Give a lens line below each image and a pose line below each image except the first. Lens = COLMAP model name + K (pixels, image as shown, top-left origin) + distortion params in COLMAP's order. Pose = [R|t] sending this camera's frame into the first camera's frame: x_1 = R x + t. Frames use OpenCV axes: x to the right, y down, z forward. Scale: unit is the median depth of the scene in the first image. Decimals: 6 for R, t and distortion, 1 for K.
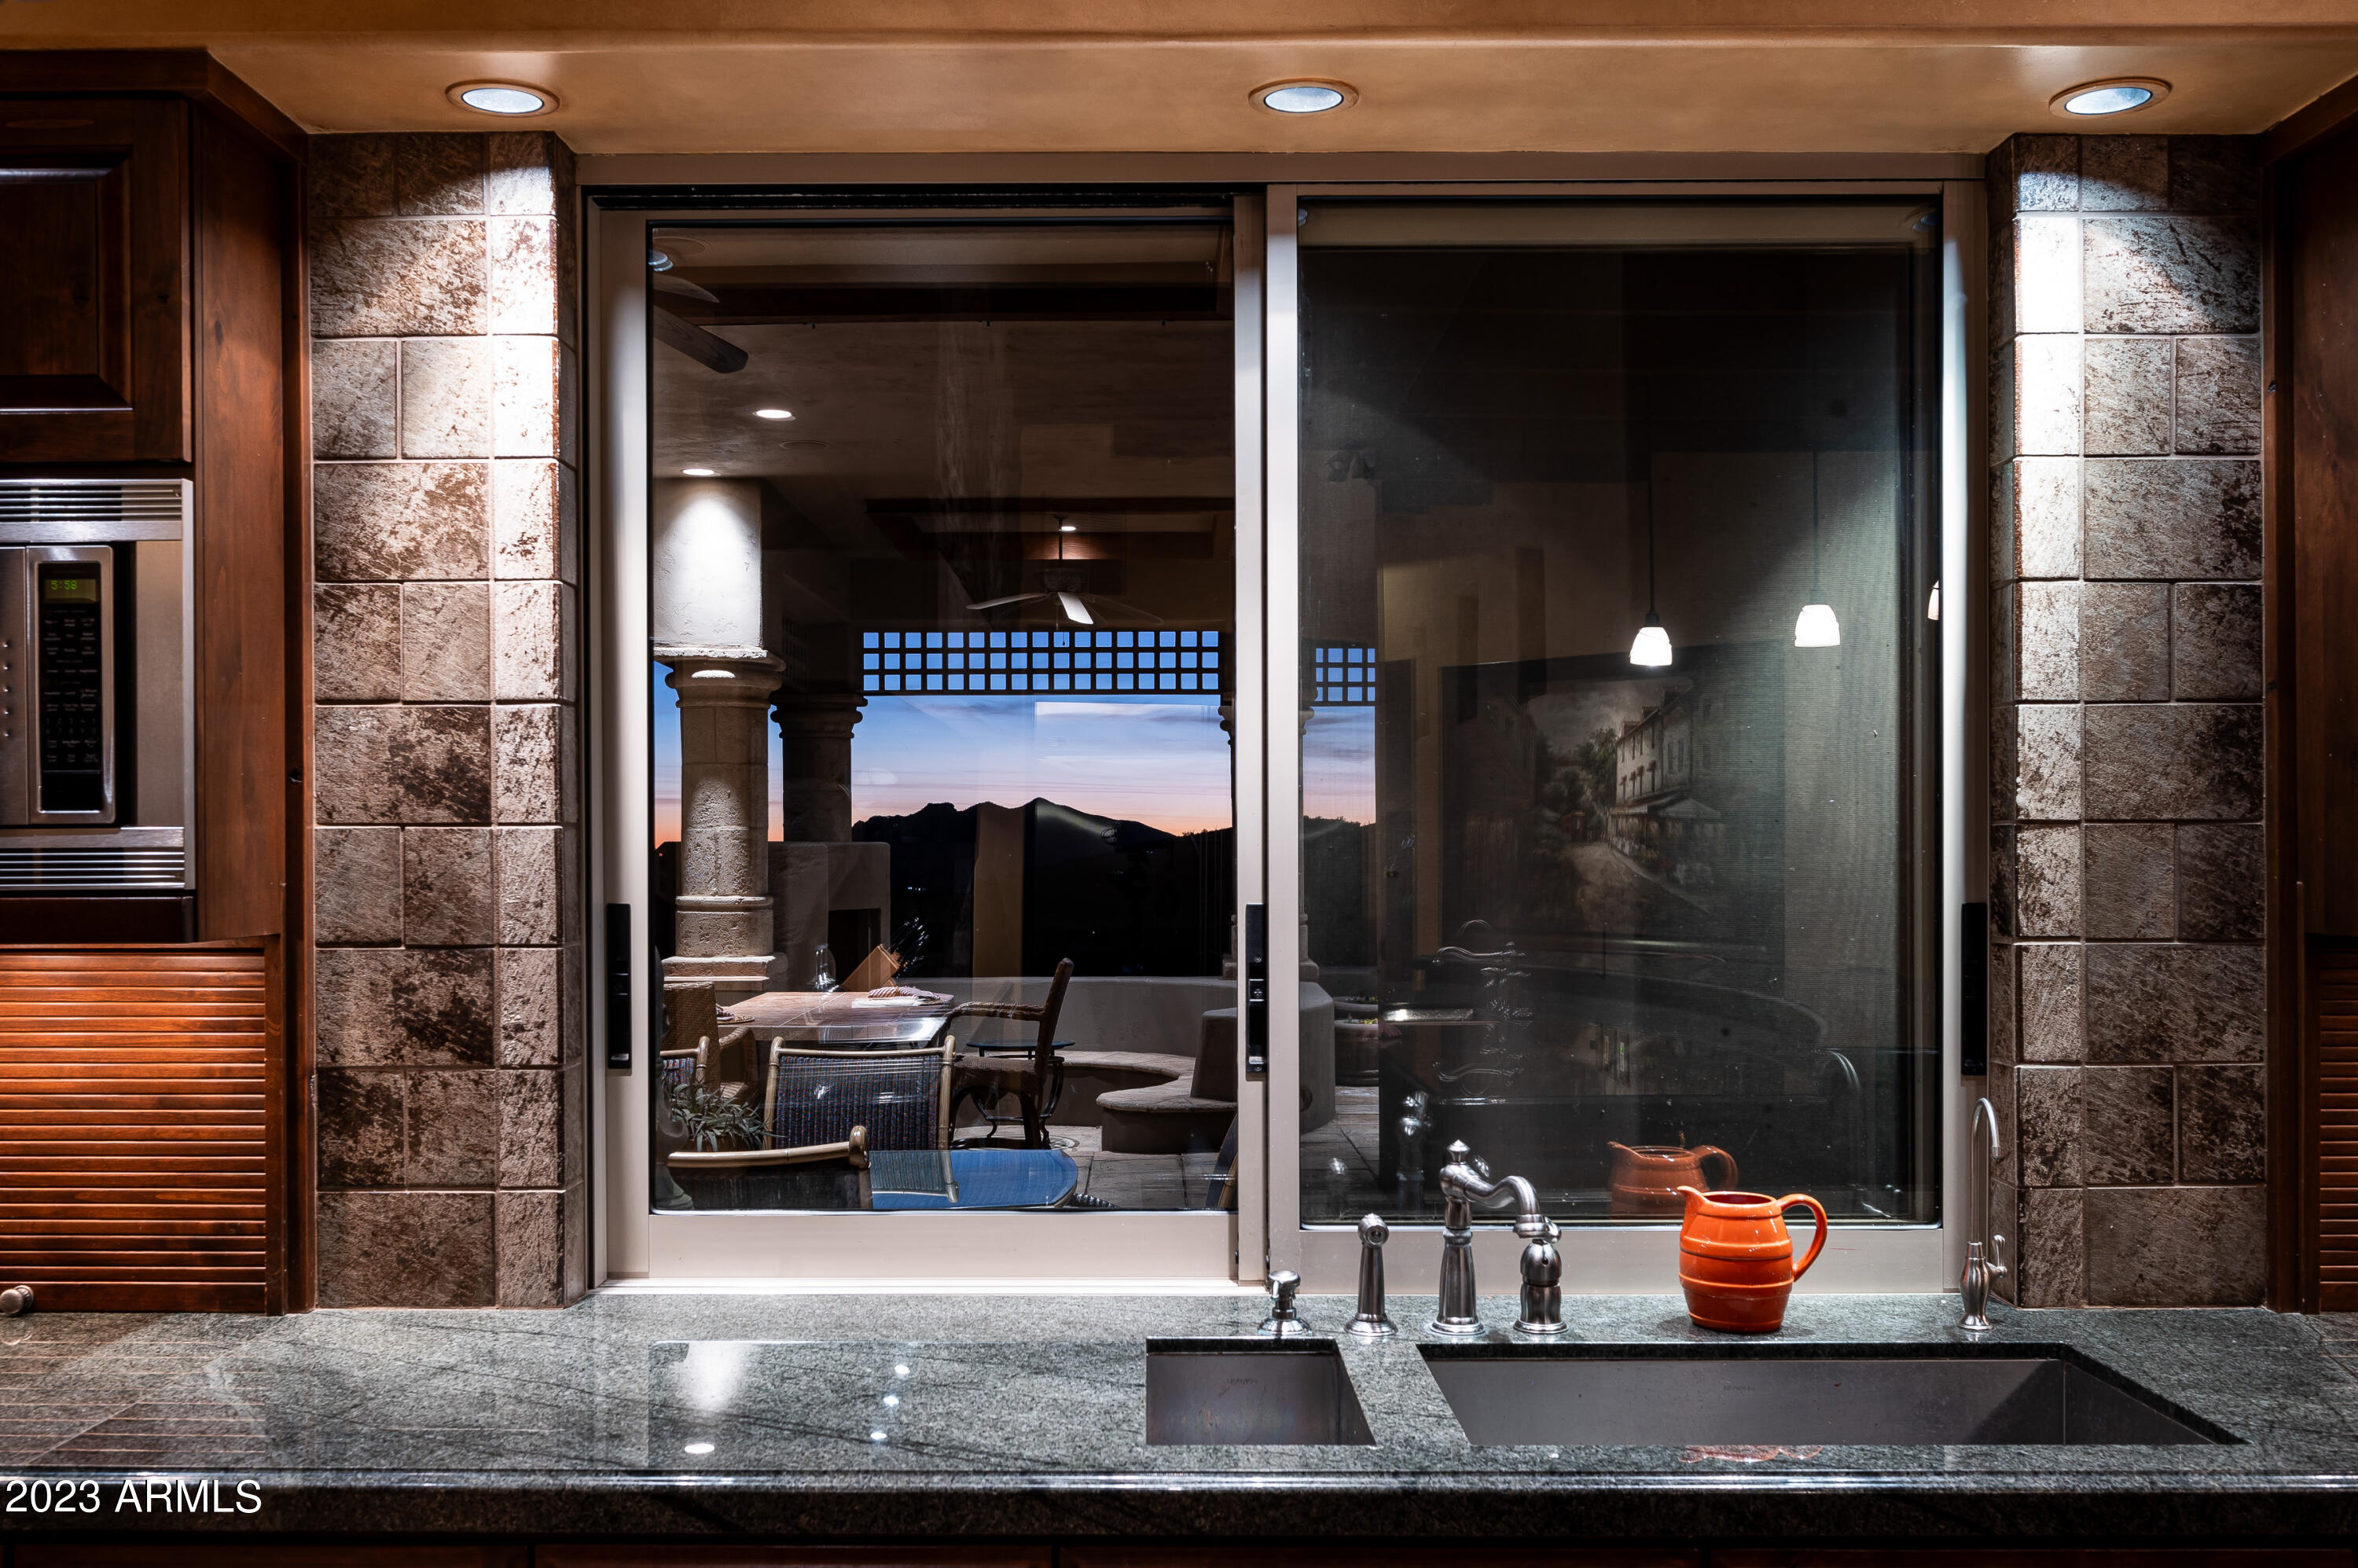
lens RADIAL K [[2160.4, 0, 1174.0], [0, 2160.4, 796.7], [0, 0, 1]] dist [-0.002650, 0.000000]
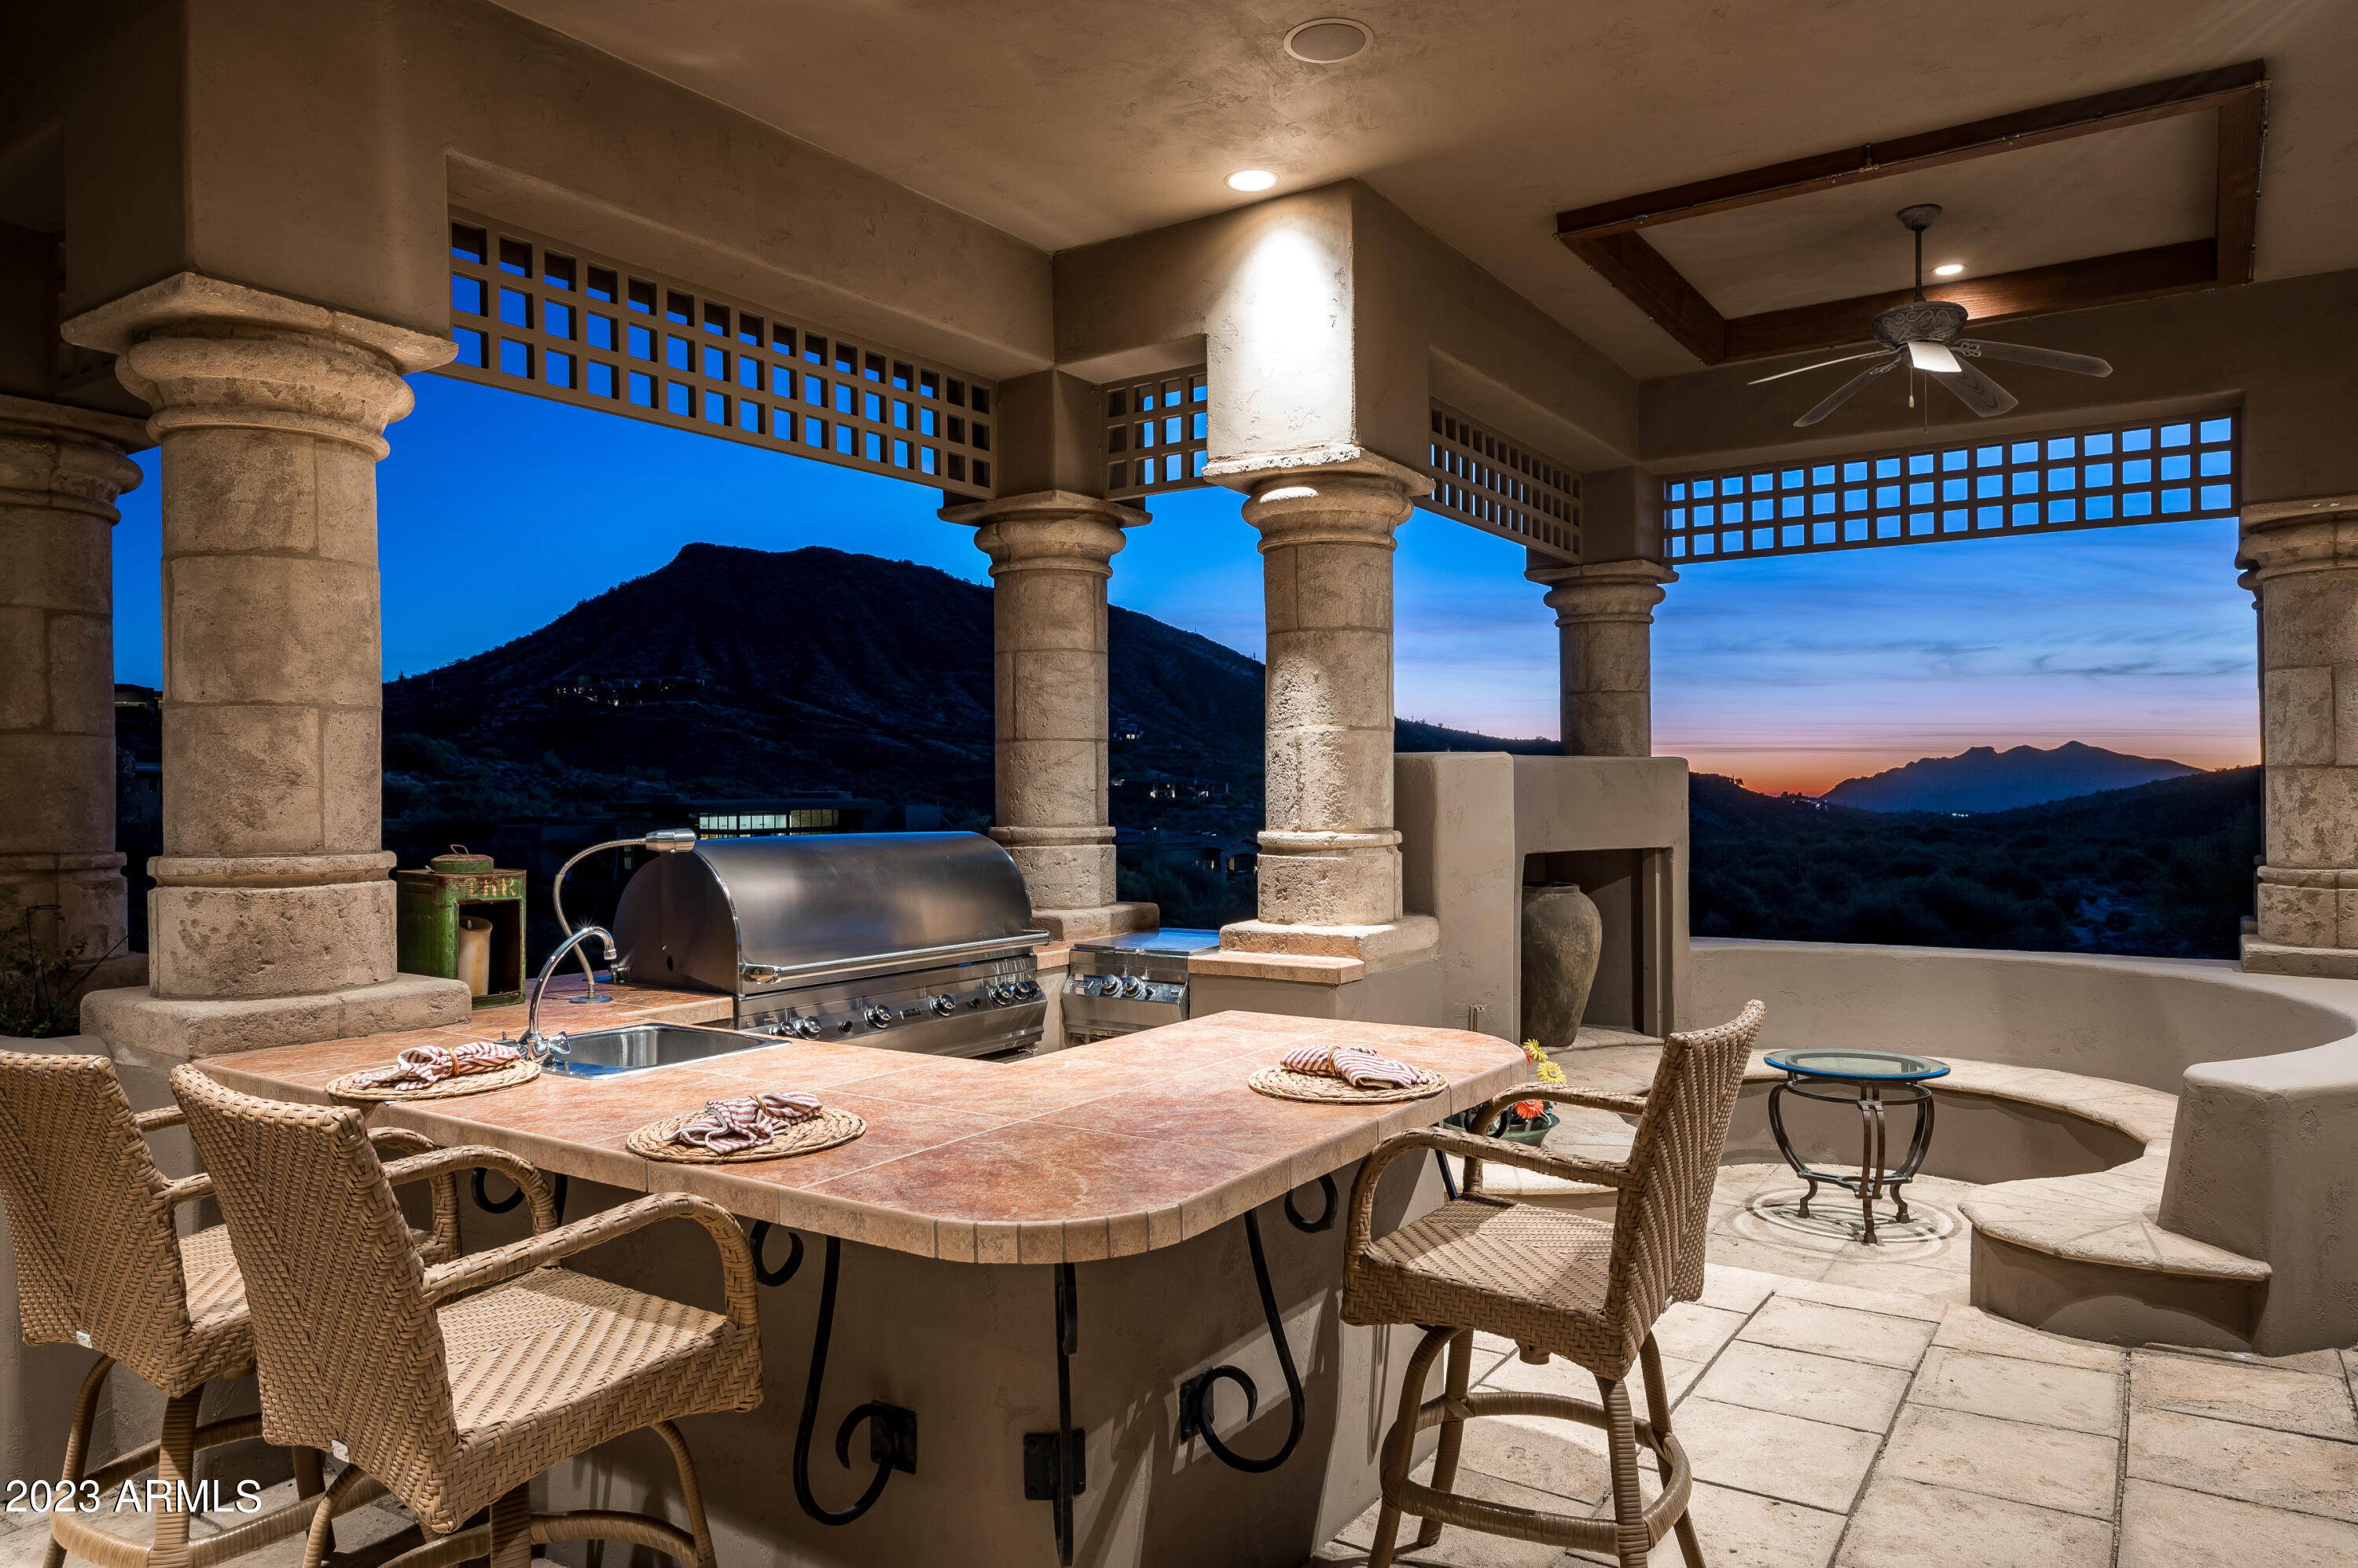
lens RADIAL K [[1499.0, 0, 1222.6], [0, 1499.0, 784.6], [0, 0, 1]] dist [-0.001924, 0.001673]
pose [[0.834717, -0.002799, -0.550672, 0.019141], [0.015791, 0.999698, 0.018854, 0.021646], [0.550453, -0.024433, 0.834508, 0.581813]]
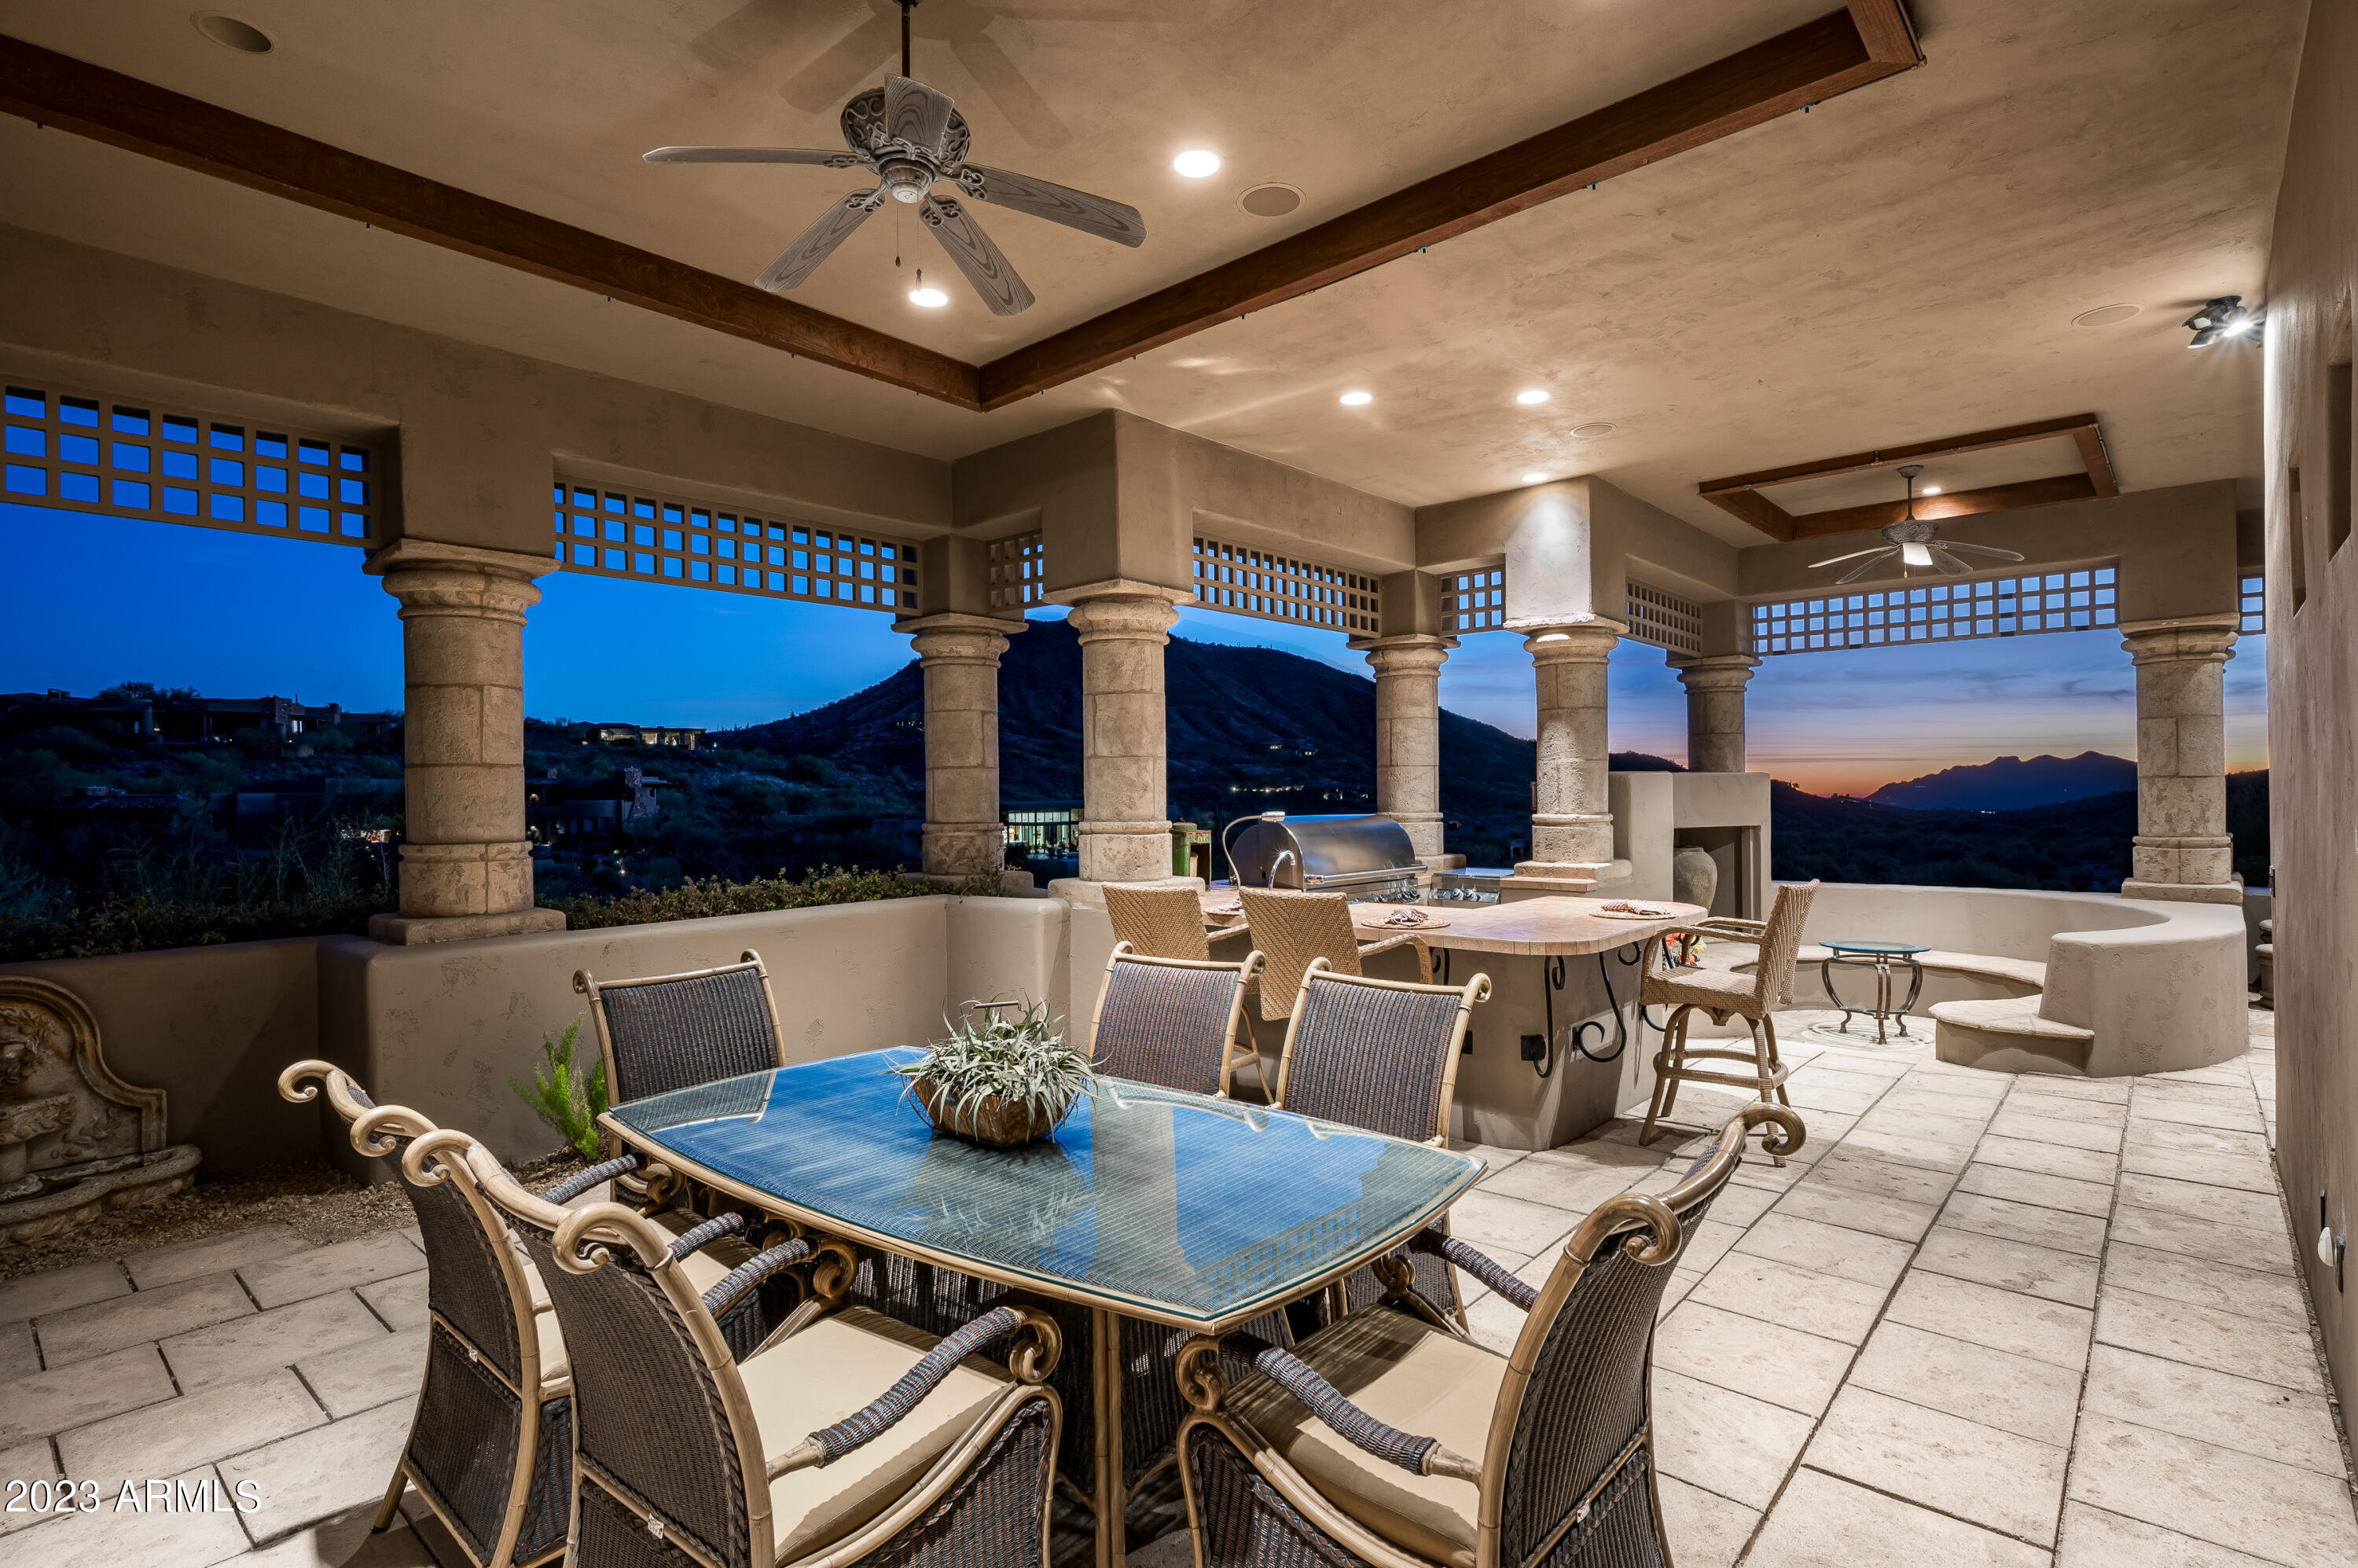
lens RADIAL K [[1143.9, 0, 1199.7], [0, 1143.9, 789.0], [0, 0, 1]] dist [-0.001500, -0.000351]
pose [[0.744160, -0.005545, -0.667979, 0.074350], [0.021490, 0.999647, 0.015643, 0.015710], [0.667656, -0.025995, 0.744016, 0.349683]]
